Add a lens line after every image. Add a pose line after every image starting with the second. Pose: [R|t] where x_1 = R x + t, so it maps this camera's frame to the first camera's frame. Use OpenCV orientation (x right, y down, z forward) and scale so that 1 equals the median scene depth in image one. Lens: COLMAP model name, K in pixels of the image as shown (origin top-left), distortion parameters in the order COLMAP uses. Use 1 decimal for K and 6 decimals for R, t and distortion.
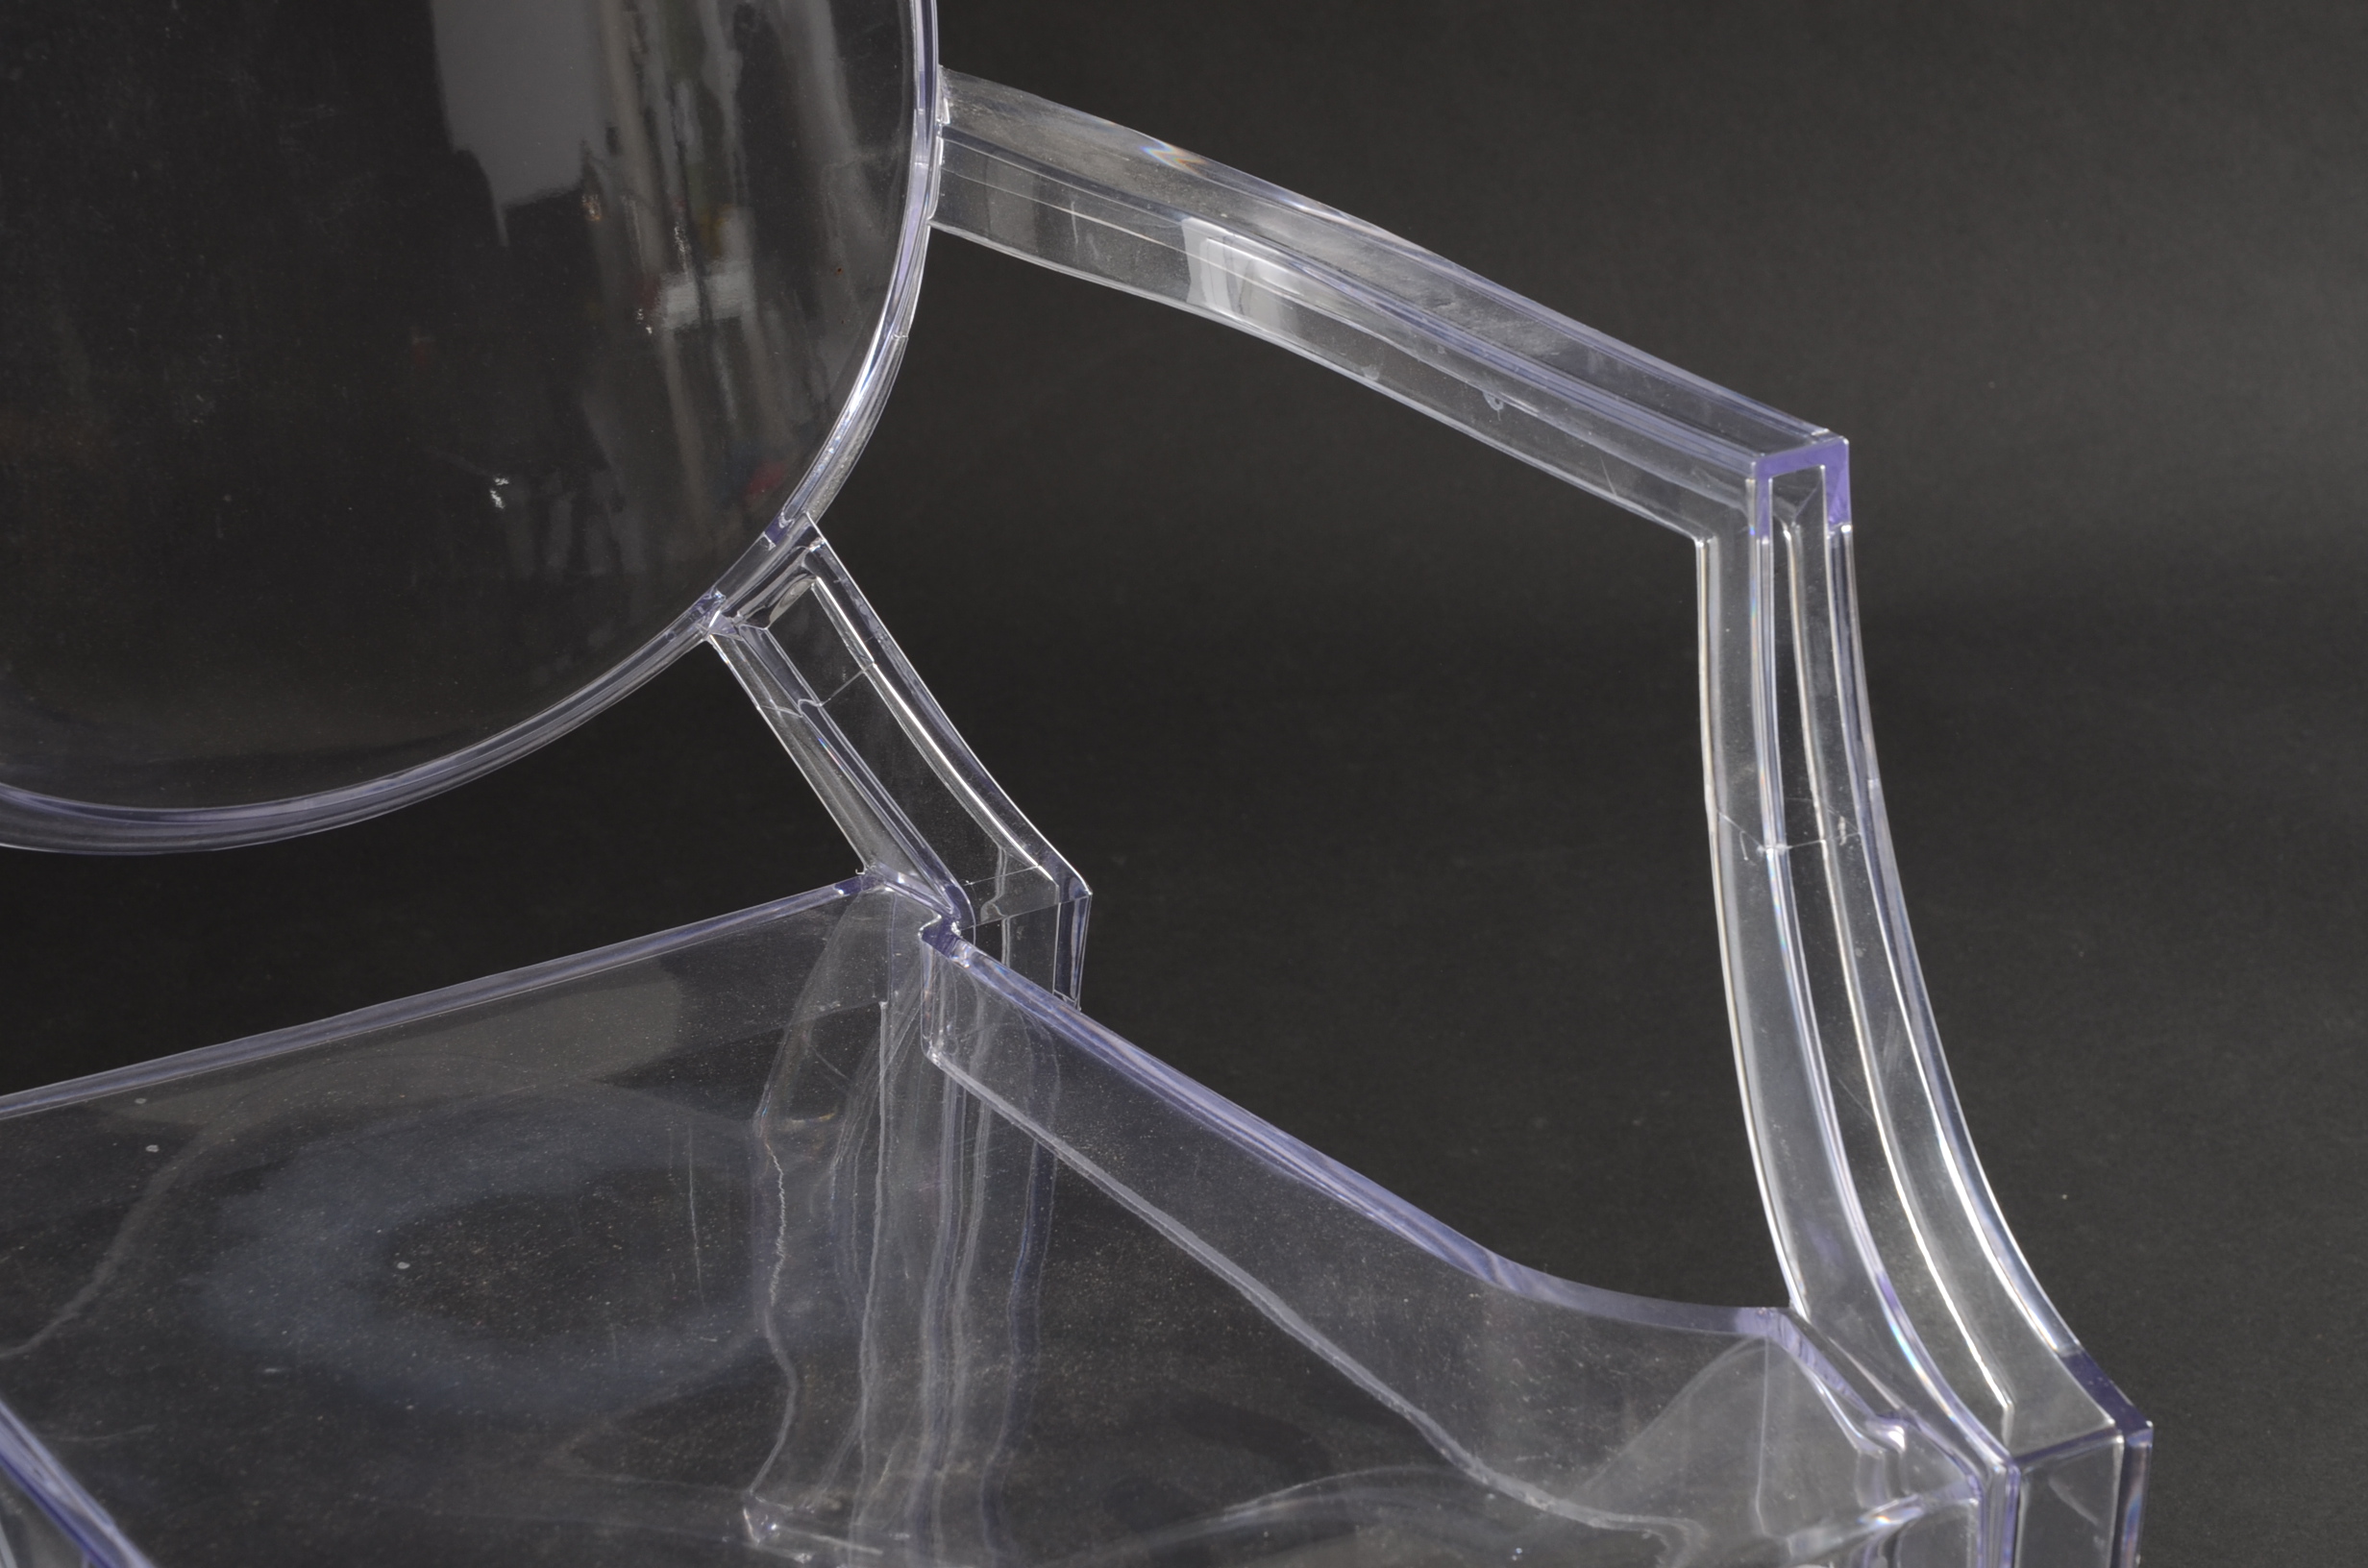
lens RADIAL K [[6550.5, 0, 1163.8], [0, 6550.5, 798.0], [0, 0, 1]] dist [0.676701, 0.000000]
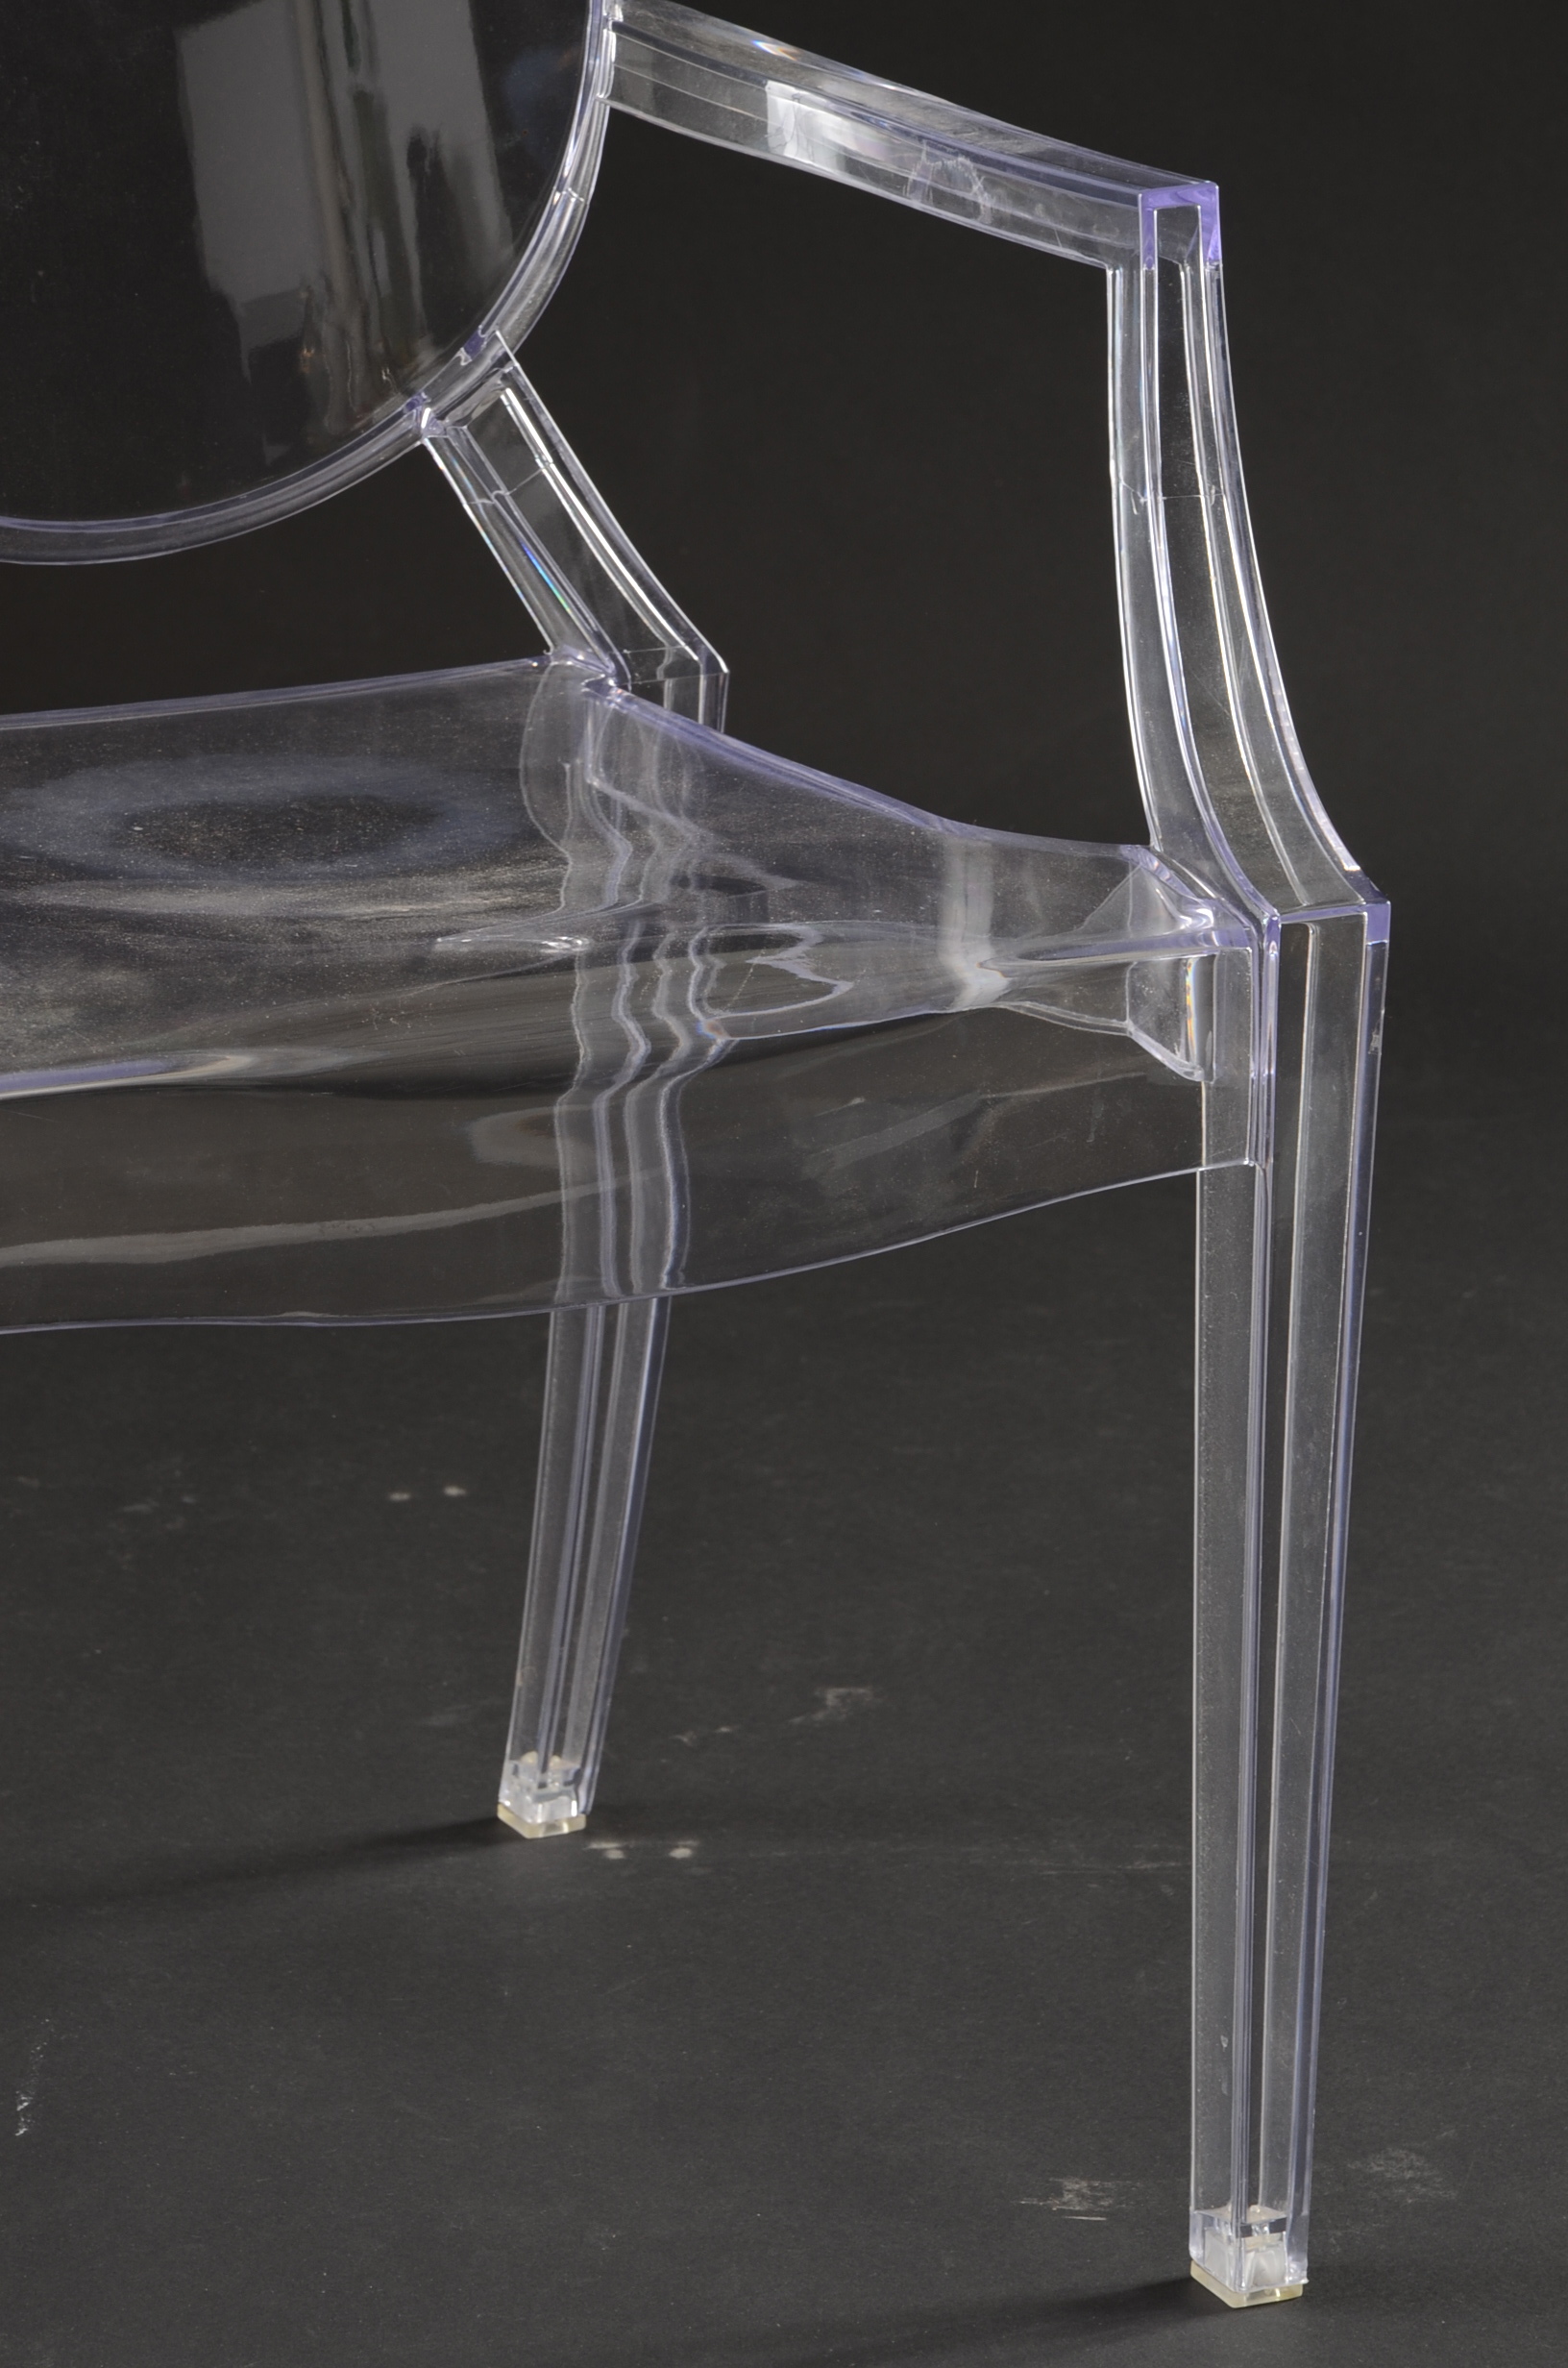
lens RADIAL K [[8774.3, 0, 809.0], [0, 8774.3, 1243.5], [0, 0, 1]] dist [1.245421, 0.000000]
pose [[0.990714, 0.025247, -0.133599, 0.241183], [-0.042097, 0.991282, -0.124848, 0.345448], [0.129283, 0.129312, 0.983140, -0.670810]]
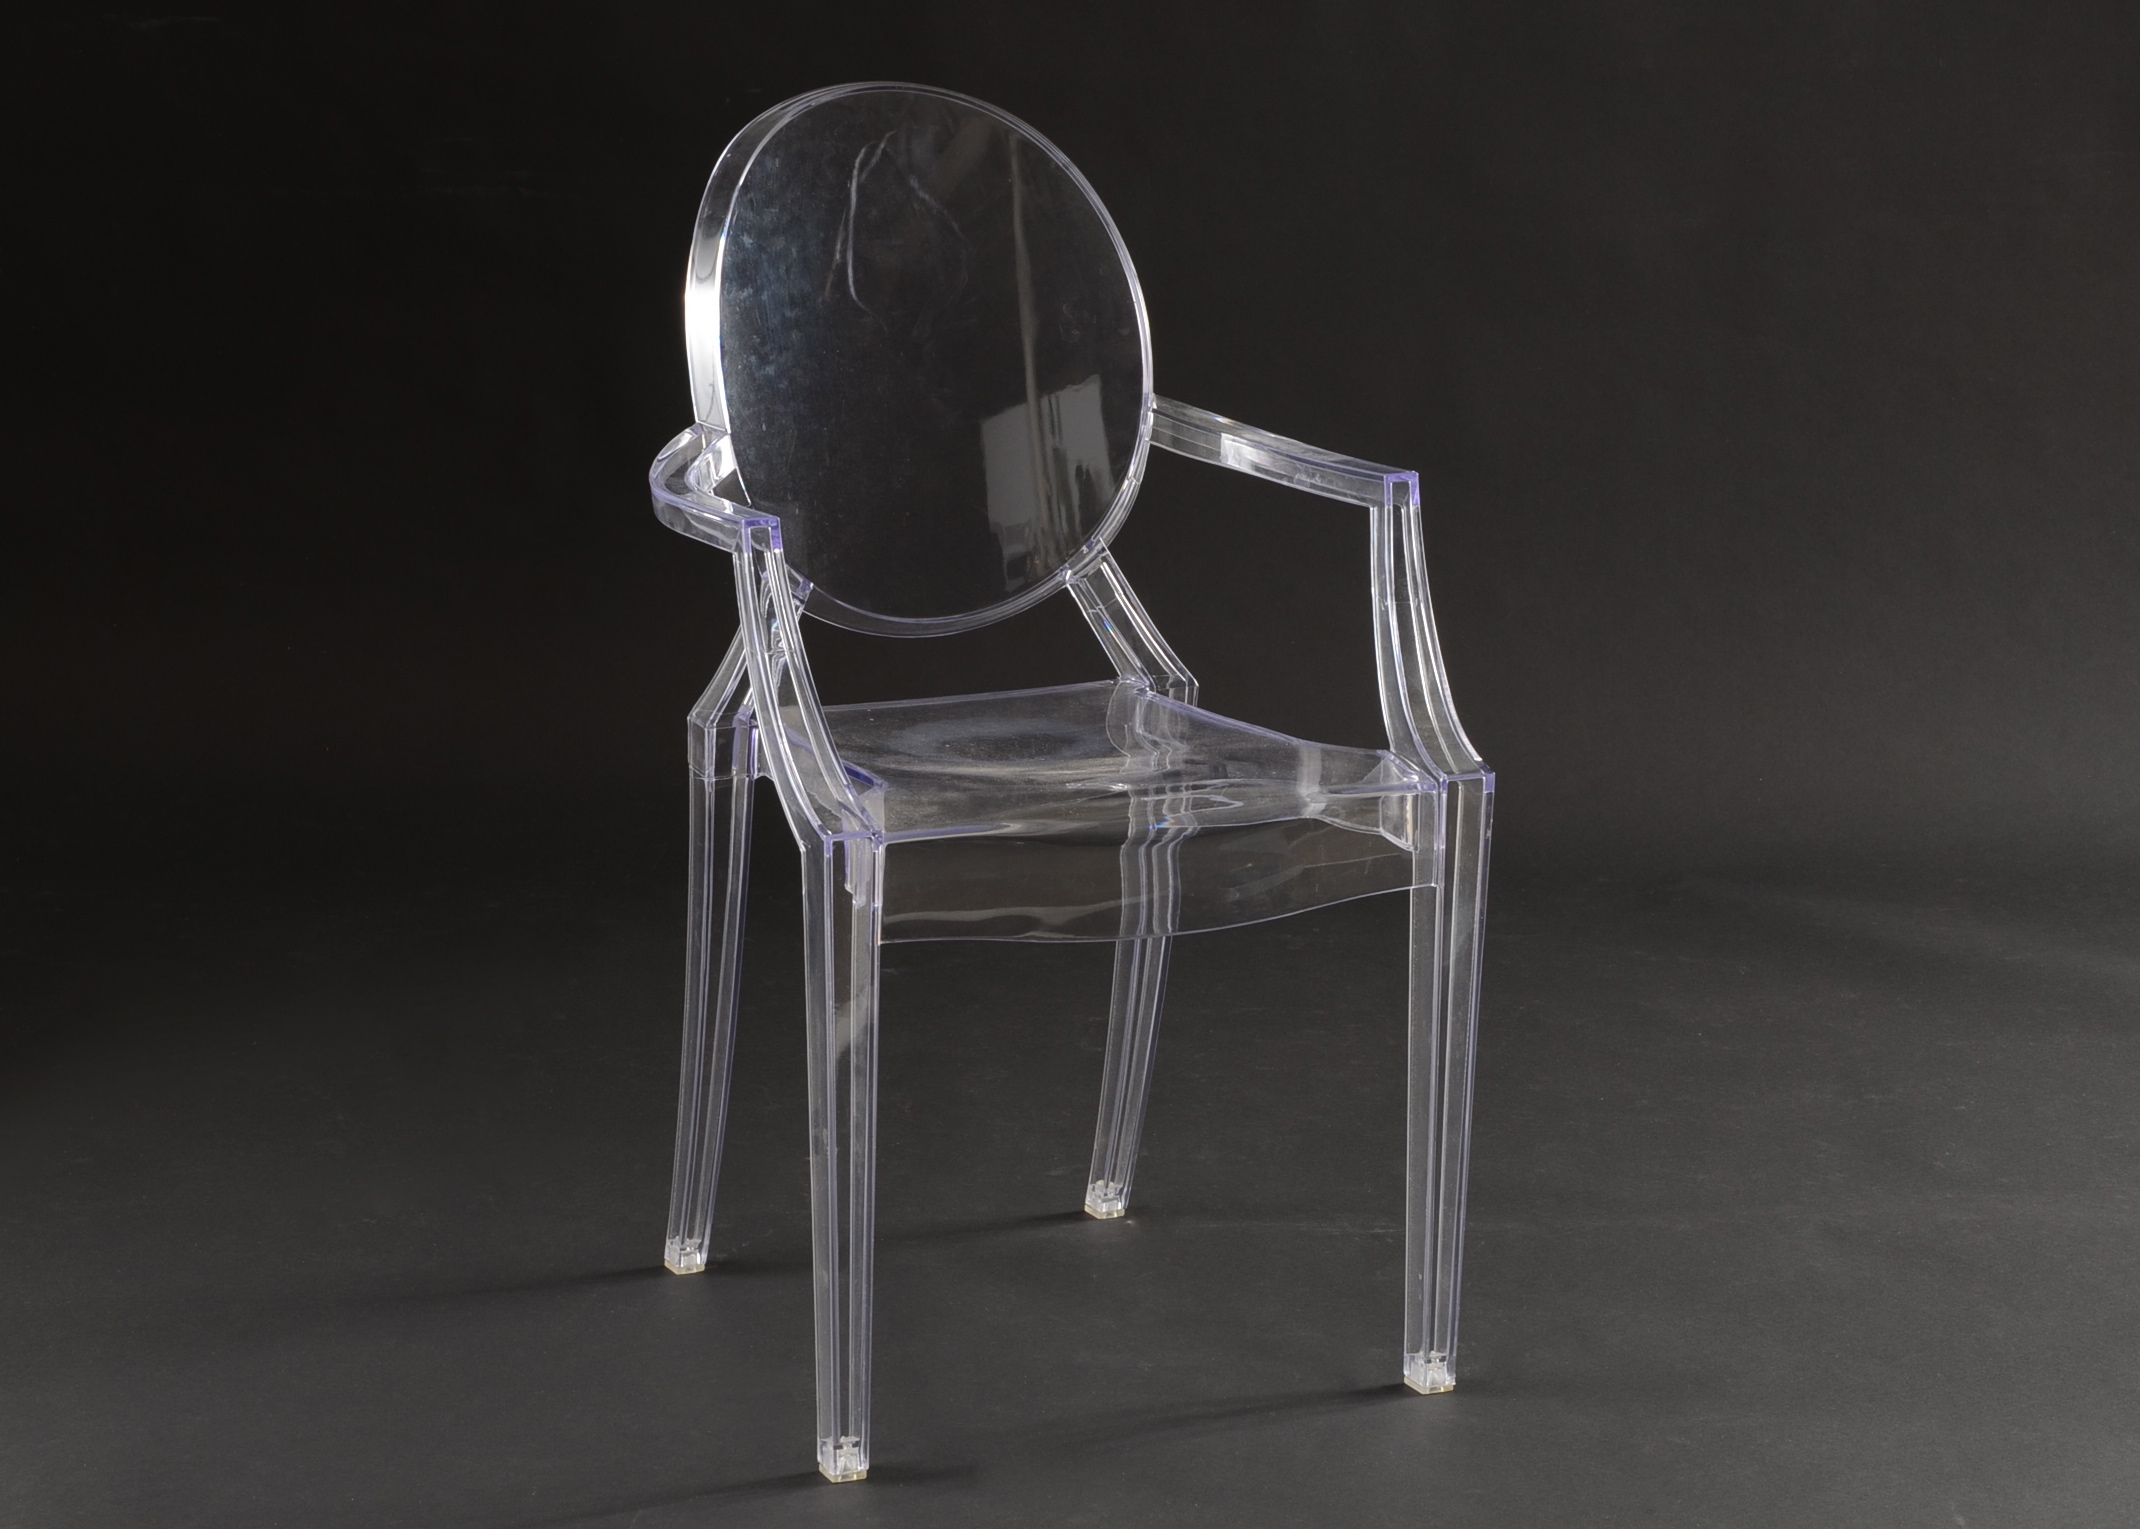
lens RADIAL K [[5470.2, 0, 1021.5], [0, 5470.2, 786.2], [0, 0, 1]] dist [0.503283, 0.000000]
pose [[0.988696, 0.020858, -0.148477, 0.276392], [-0.051278, 0.977601, -0.204126, 0.566270], [0.140893, 0.209432, 0.967619, -1.351240]]
